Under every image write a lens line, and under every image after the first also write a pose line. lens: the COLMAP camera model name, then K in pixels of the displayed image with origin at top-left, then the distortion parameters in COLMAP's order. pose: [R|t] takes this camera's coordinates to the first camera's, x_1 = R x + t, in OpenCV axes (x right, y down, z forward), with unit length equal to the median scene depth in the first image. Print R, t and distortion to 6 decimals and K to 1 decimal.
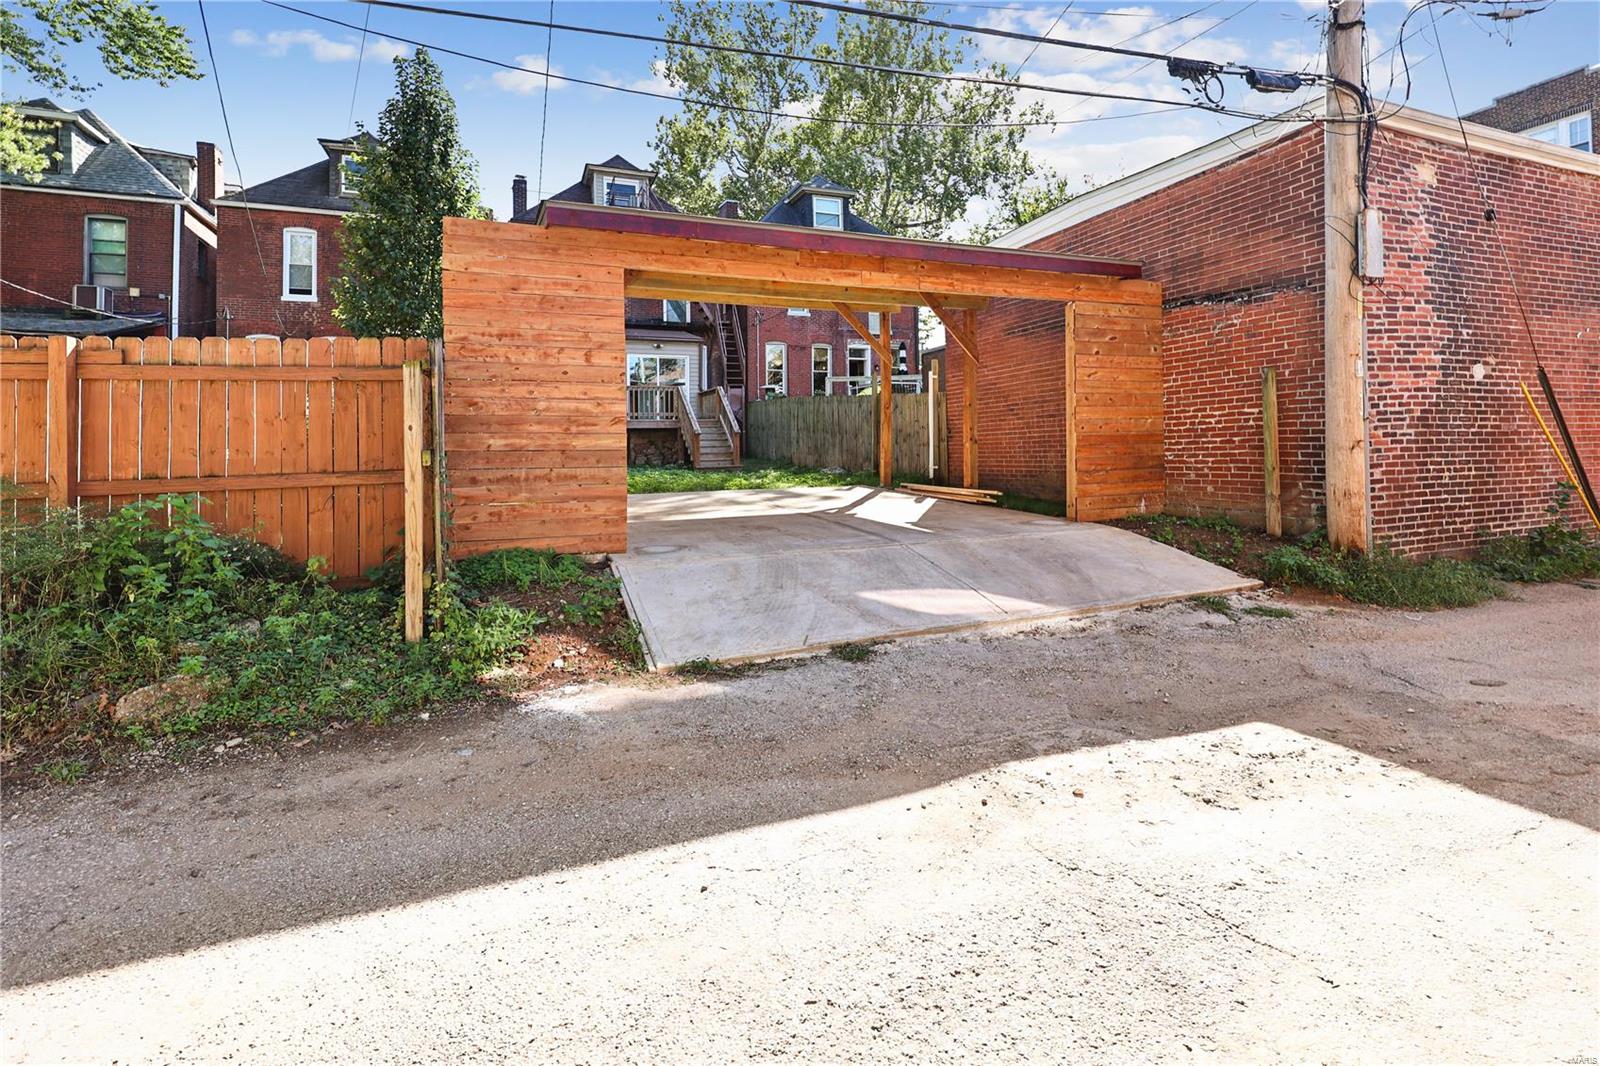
lens RADIAL K [[723.2, 0, 800.3], [0, 723.2, 443.7], [0, 0, 1]] dist [0.003531, -0.000149]
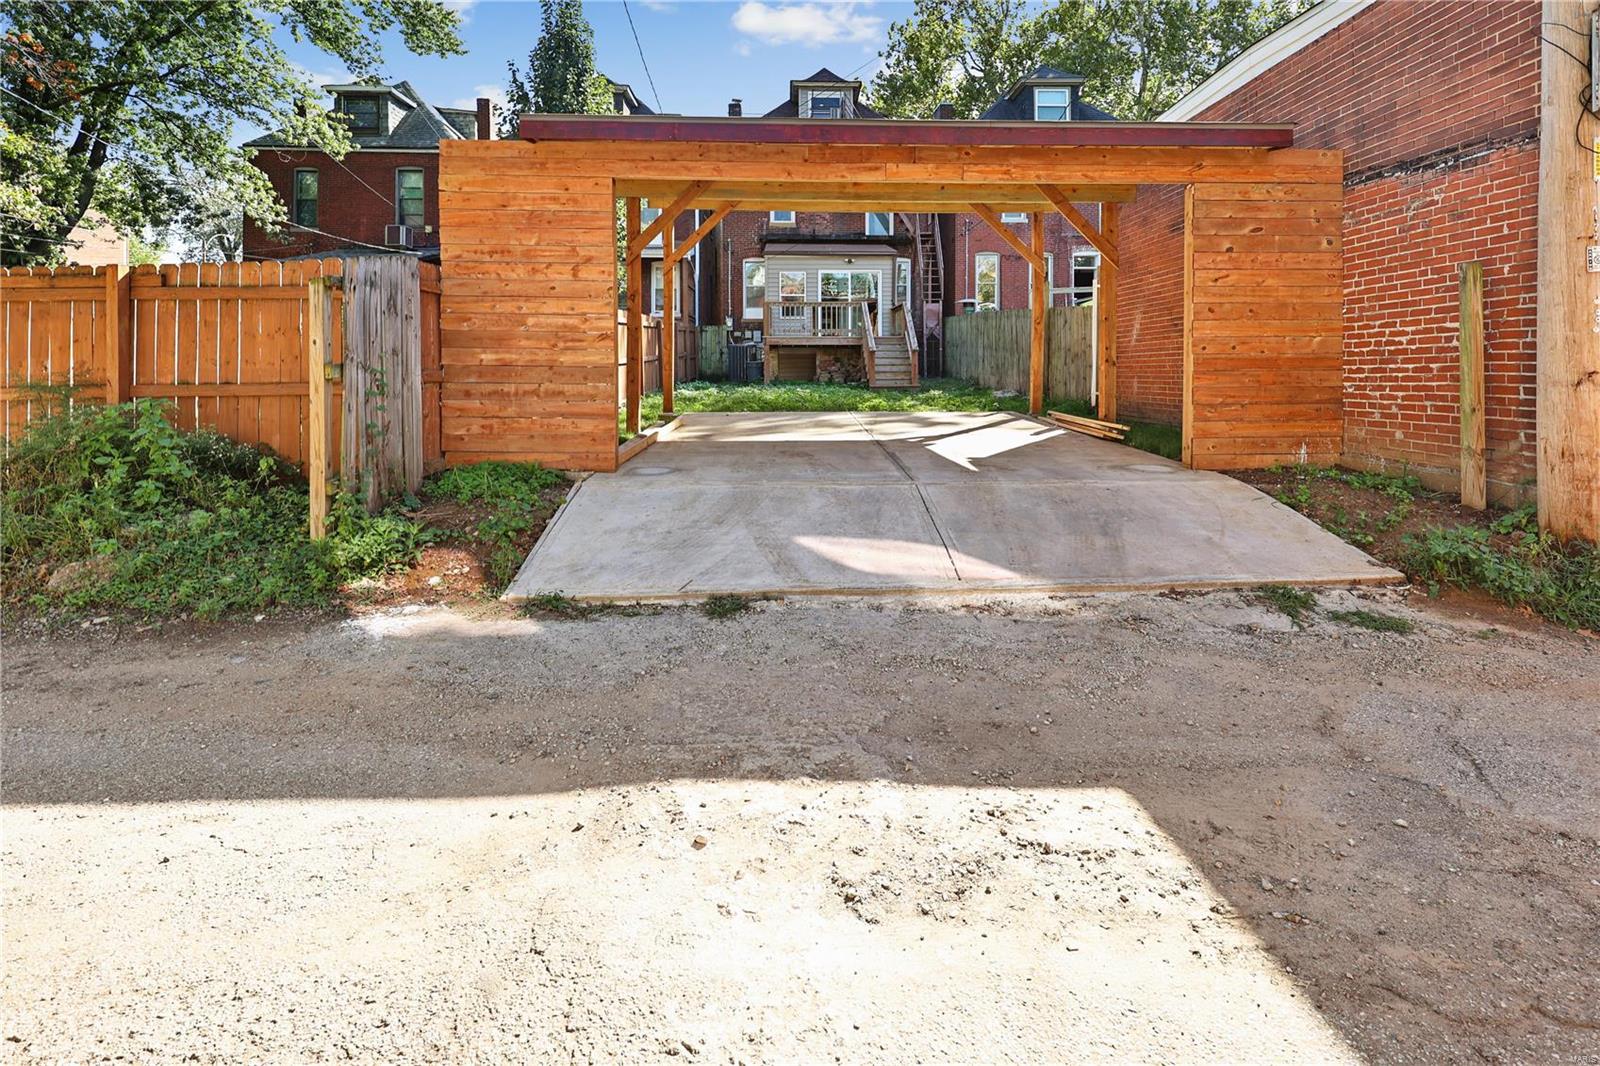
lens RADIAL K [[740.3, 0, 802.0], [0, 740.3, 375.7], [0, 0, 1]] dist [0.001209, -0.000012]
pose [[0.942554, 0.021463, -0.333363, 0.272691], [-0.014724, 0.999633, 0.022729, -0.004653], [0.333728, -0.016515, 0.942525, 0.124216]]
